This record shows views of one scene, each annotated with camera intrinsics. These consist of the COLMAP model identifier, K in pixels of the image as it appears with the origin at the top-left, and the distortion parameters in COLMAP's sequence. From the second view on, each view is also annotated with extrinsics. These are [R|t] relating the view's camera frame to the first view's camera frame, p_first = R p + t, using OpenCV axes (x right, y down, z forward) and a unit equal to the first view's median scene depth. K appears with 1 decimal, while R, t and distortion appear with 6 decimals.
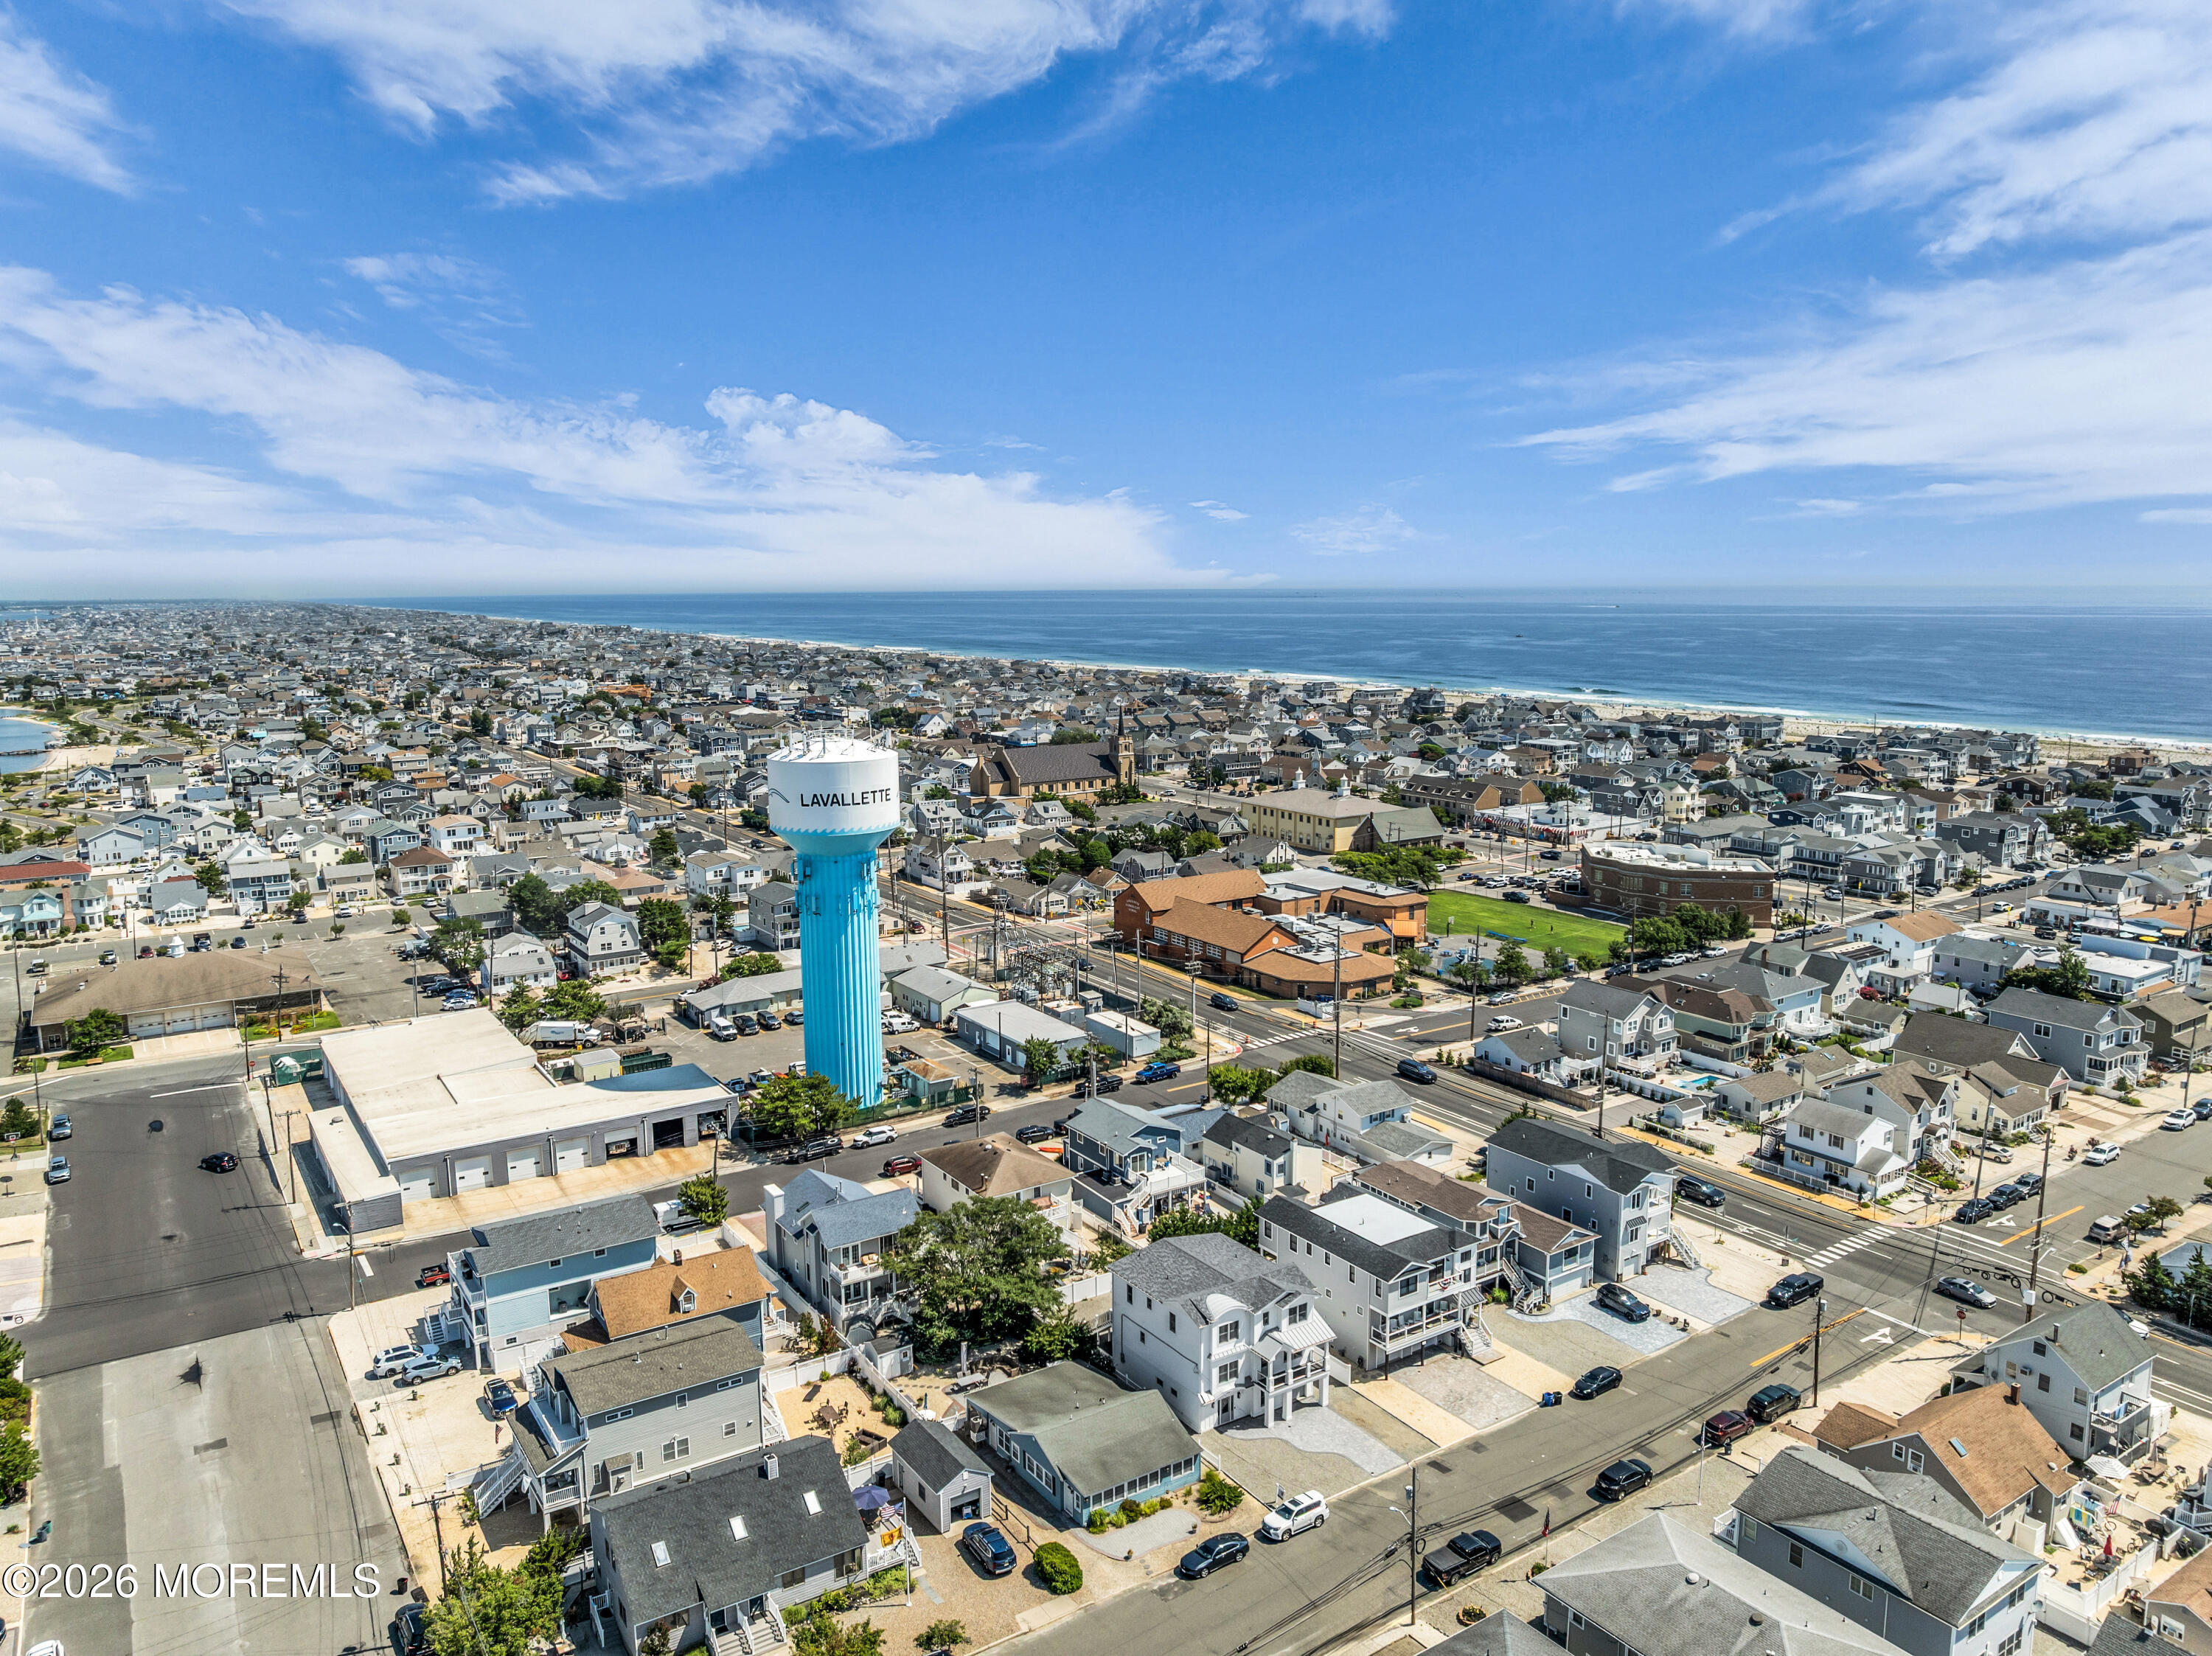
lens RADIAL K [[1576.9, 0, 1111.8], [0, 1576.9, 836.1], [0, 0, 1]] dist [-0.037218, 0.002063]
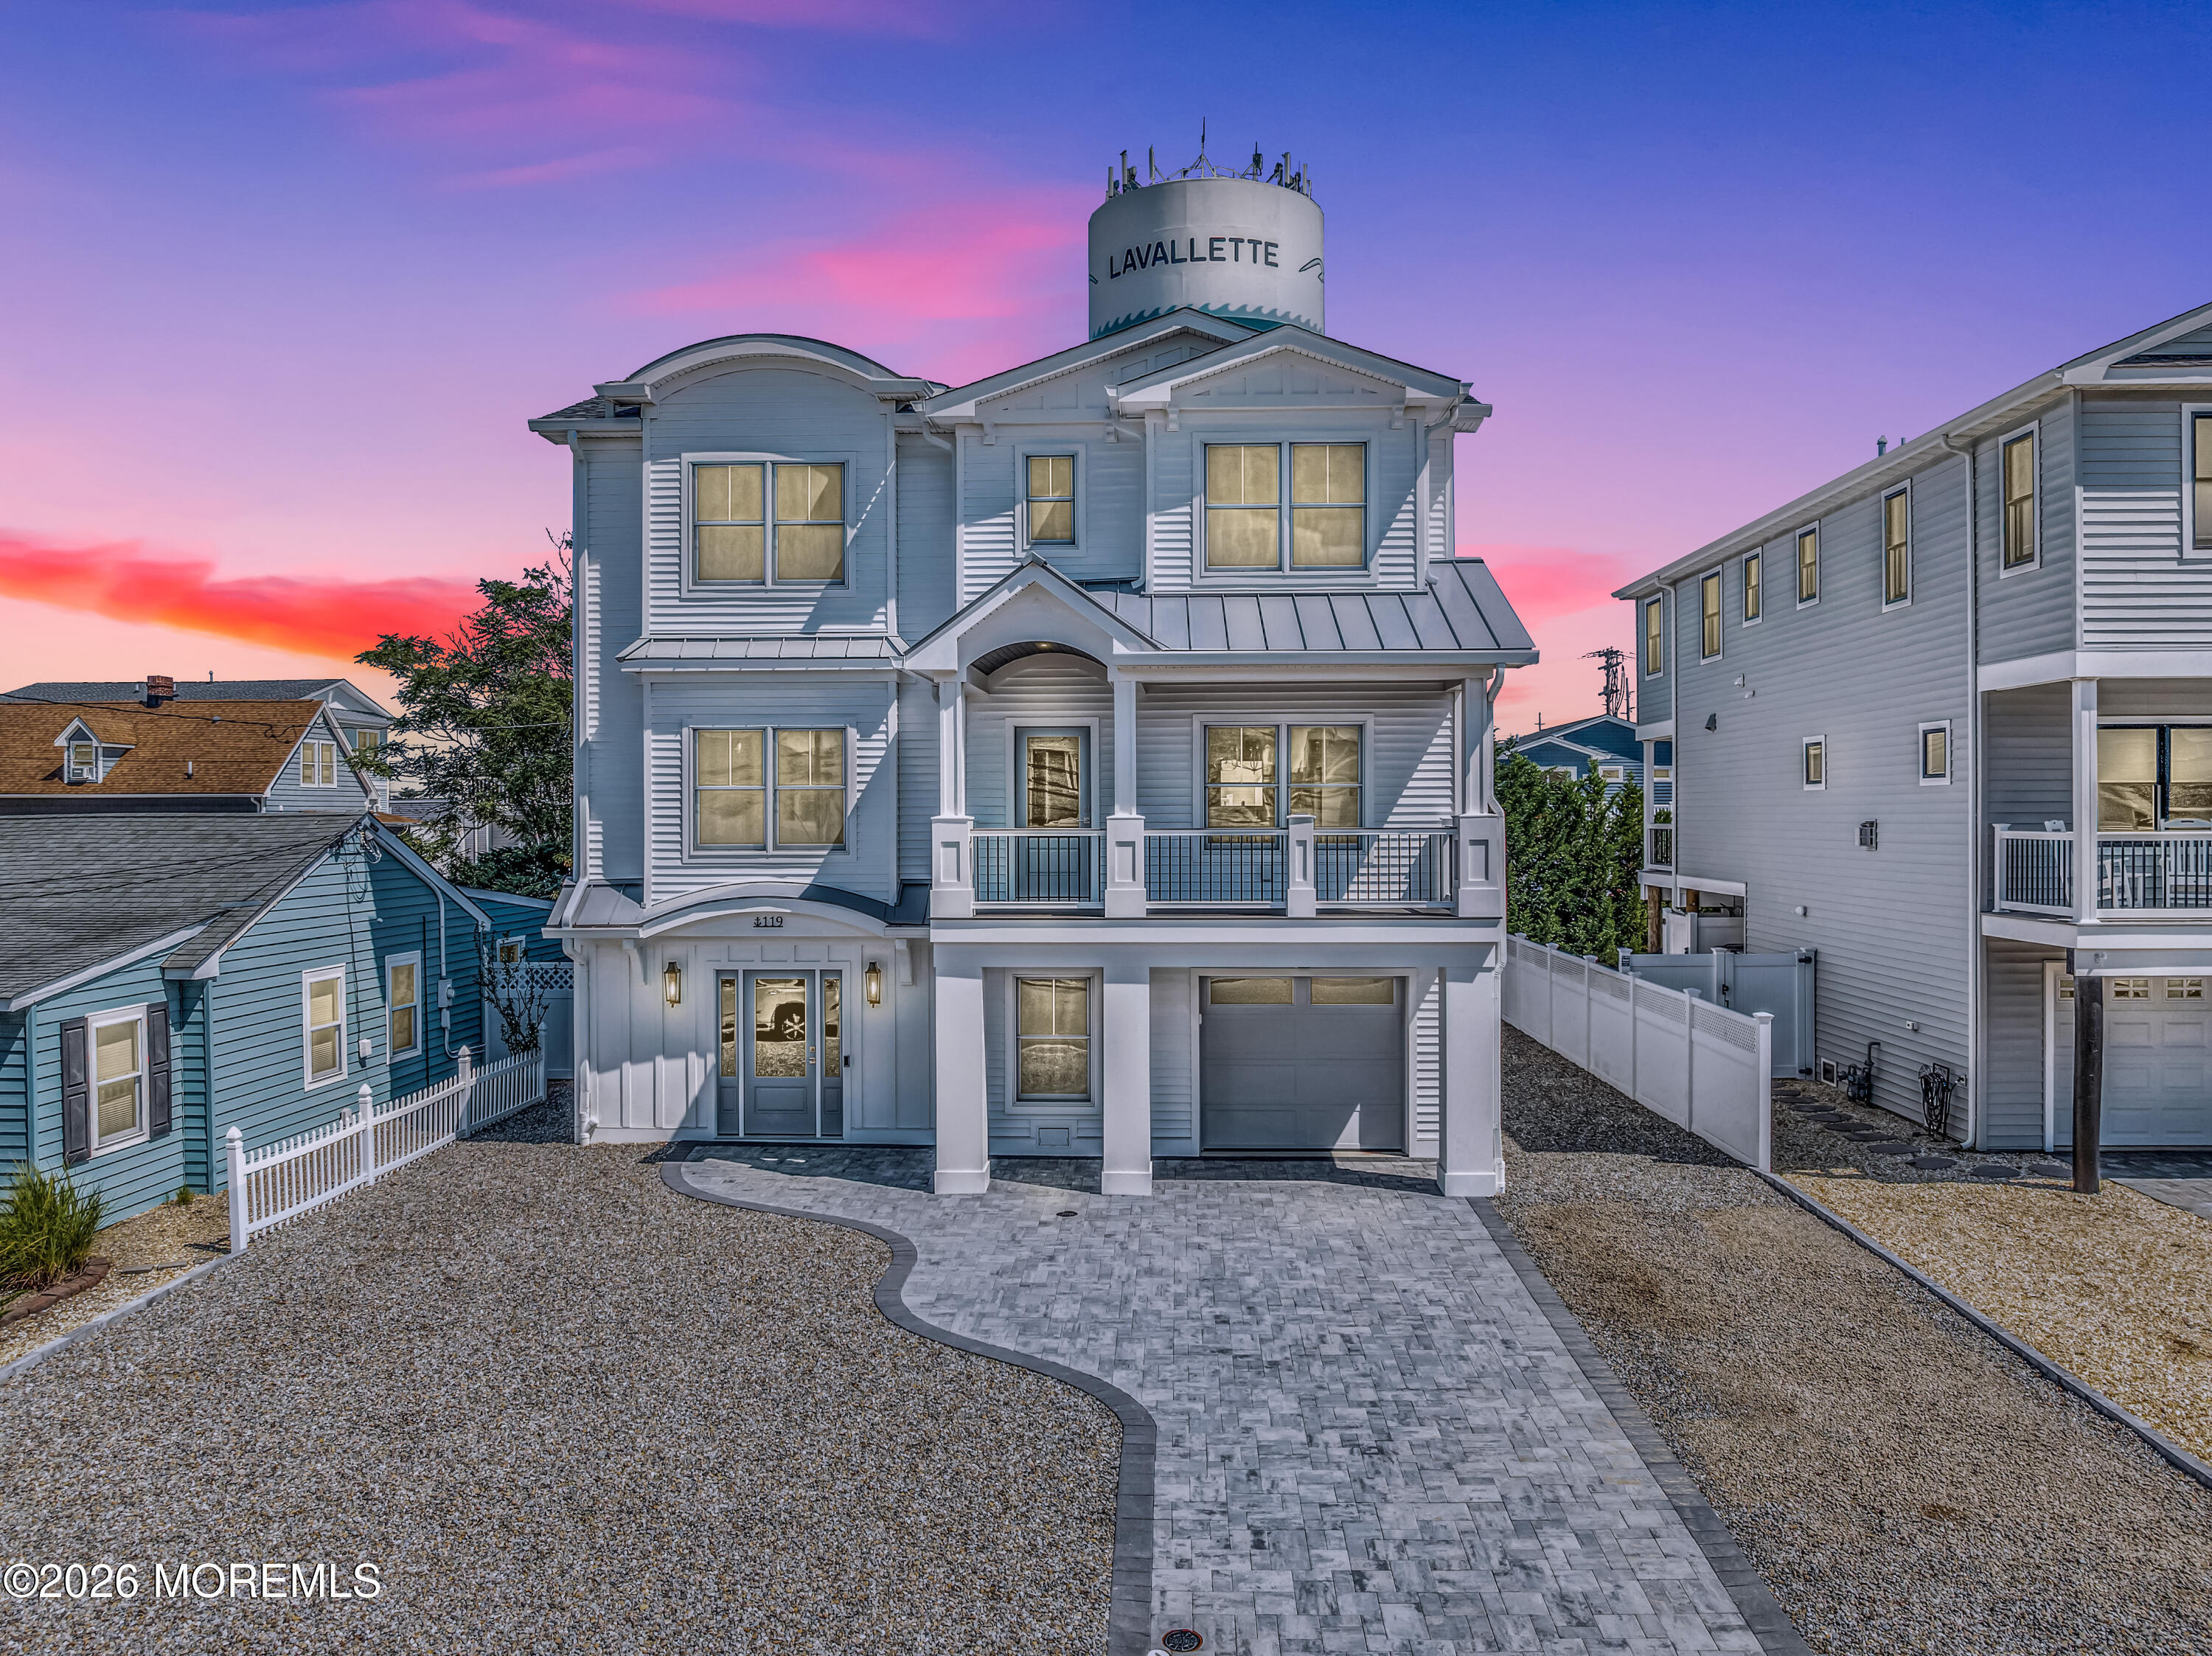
lens RADIAL K [[1595.8, 0, 1106.0], [0, 1595.8, 828.0], [0, 0, 1]] dist [-0.034277, 0.000285]
pose [[0.807824, 0.007404, -0.589378, 0.080625], [-0.096865, 0.987994, -0.120356, 0.146816], [0.581410, 0.154317, 0.798842, 0.362131]]
